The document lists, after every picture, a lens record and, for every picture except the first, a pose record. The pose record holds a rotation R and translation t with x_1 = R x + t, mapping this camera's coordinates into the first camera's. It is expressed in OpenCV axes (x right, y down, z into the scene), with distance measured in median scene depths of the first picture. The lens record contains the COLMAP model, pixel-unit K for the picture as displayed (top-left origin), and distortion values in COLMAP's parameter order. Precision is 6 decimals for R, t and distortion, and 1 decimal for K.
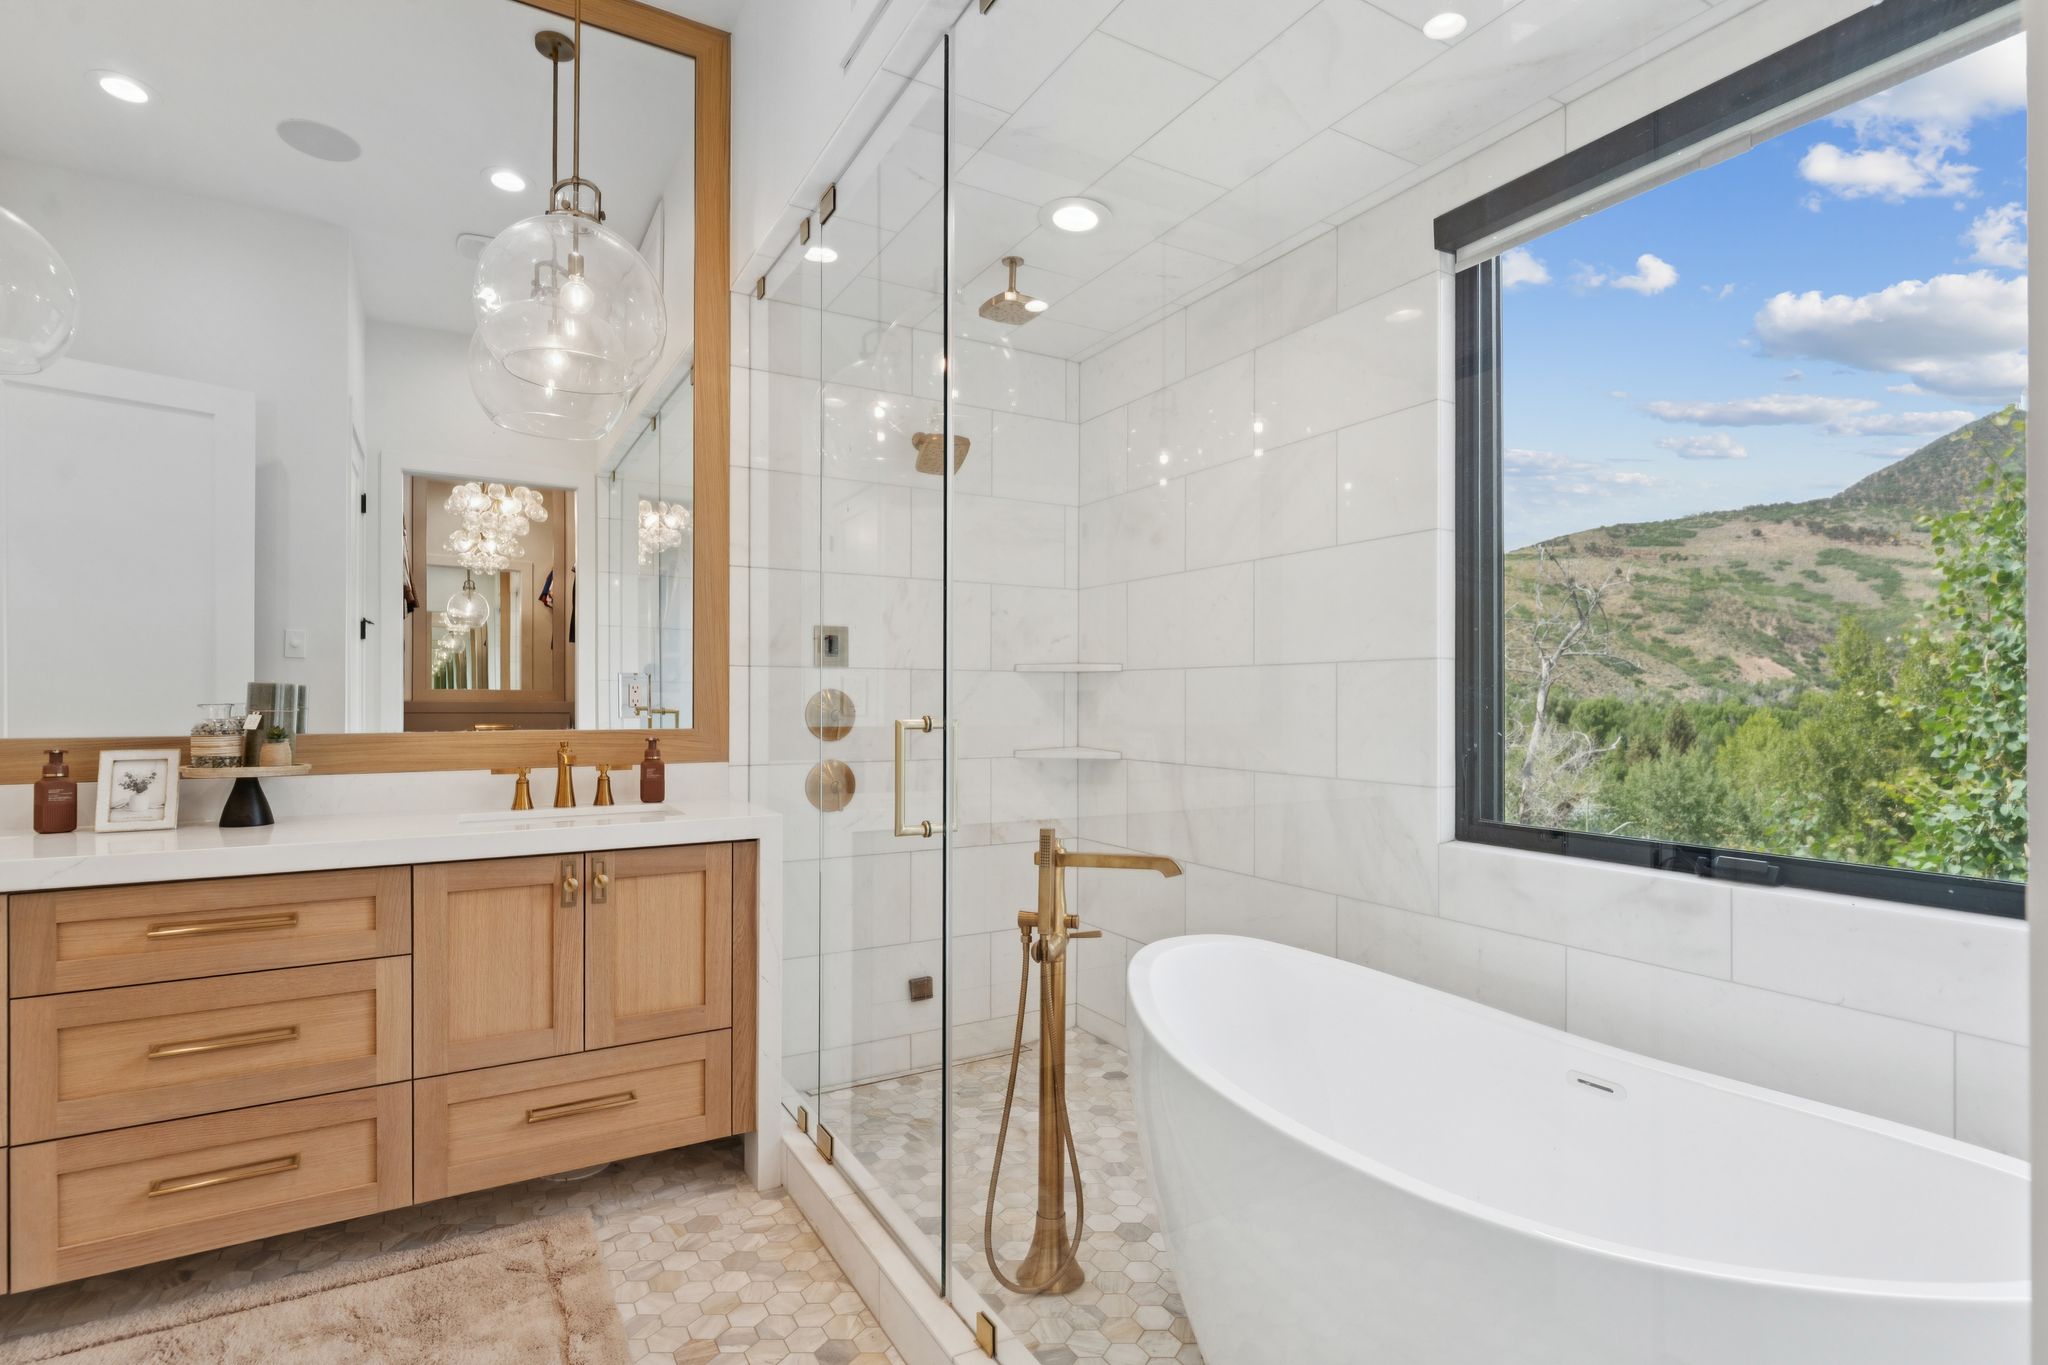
lens RADIAL K [[984.1, 0, 1024.0], [0, 984.1, 682.5], [0, 0, 1]] dist [0.001773, -0.000017]
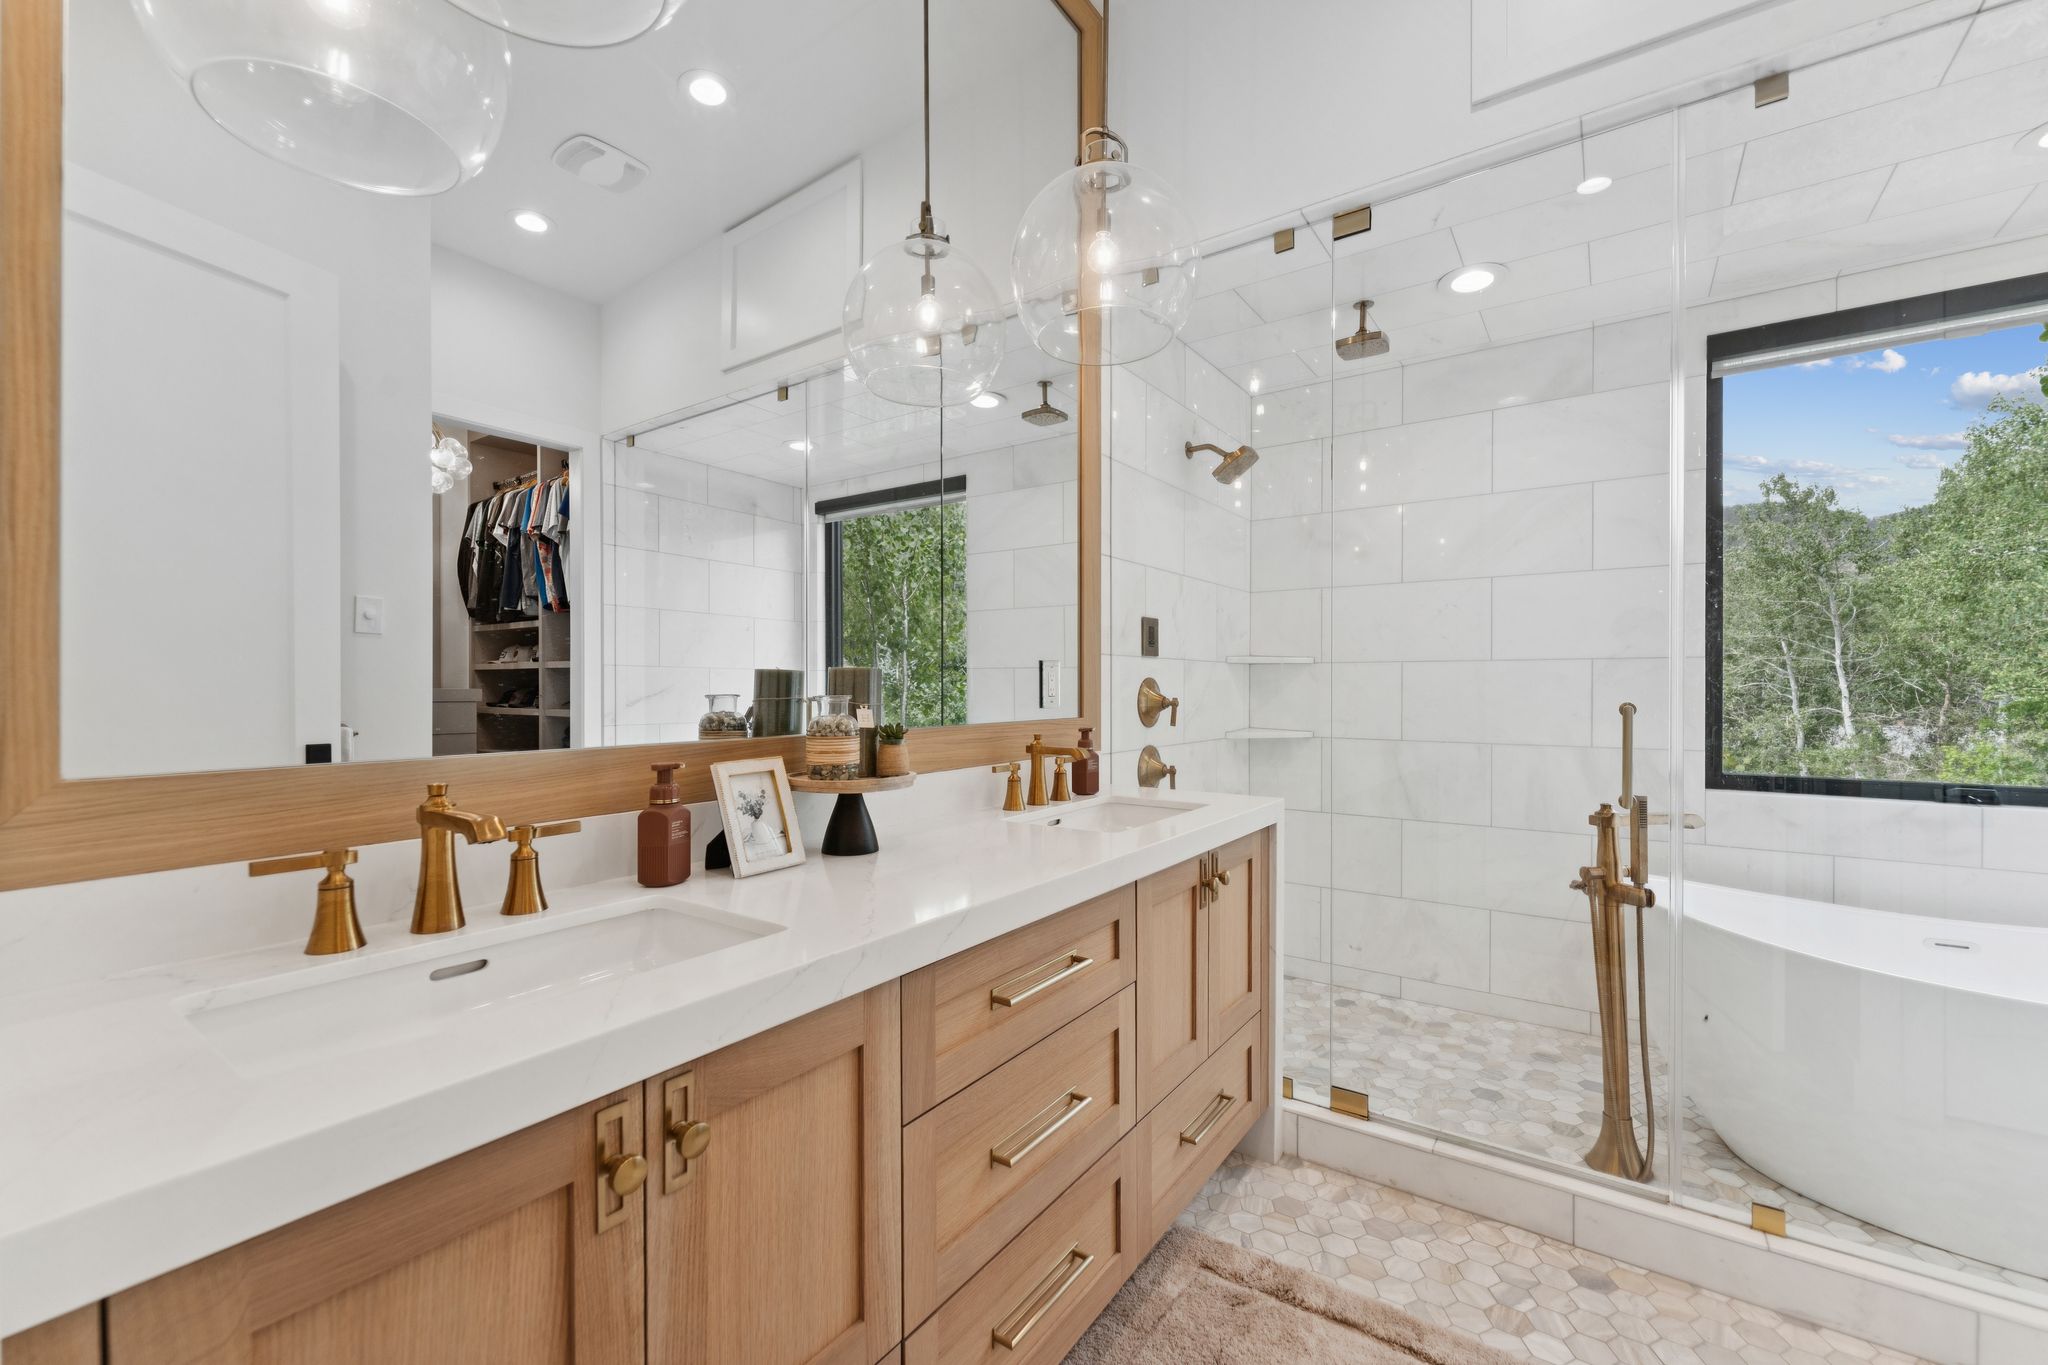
lens RADIAL K [[837.1, 0, 1024.0], [0, 837.1, 682.5], [0, 0, 1]] dist [0.000702, 0.000055]
pose [[0.905520, 0.001702, 0.424300, -0.937522], [-0.006849, 0.999920, 0.010606, 0.004406], [-0.424249, -0.012510, 0.905459, 0.343556]]
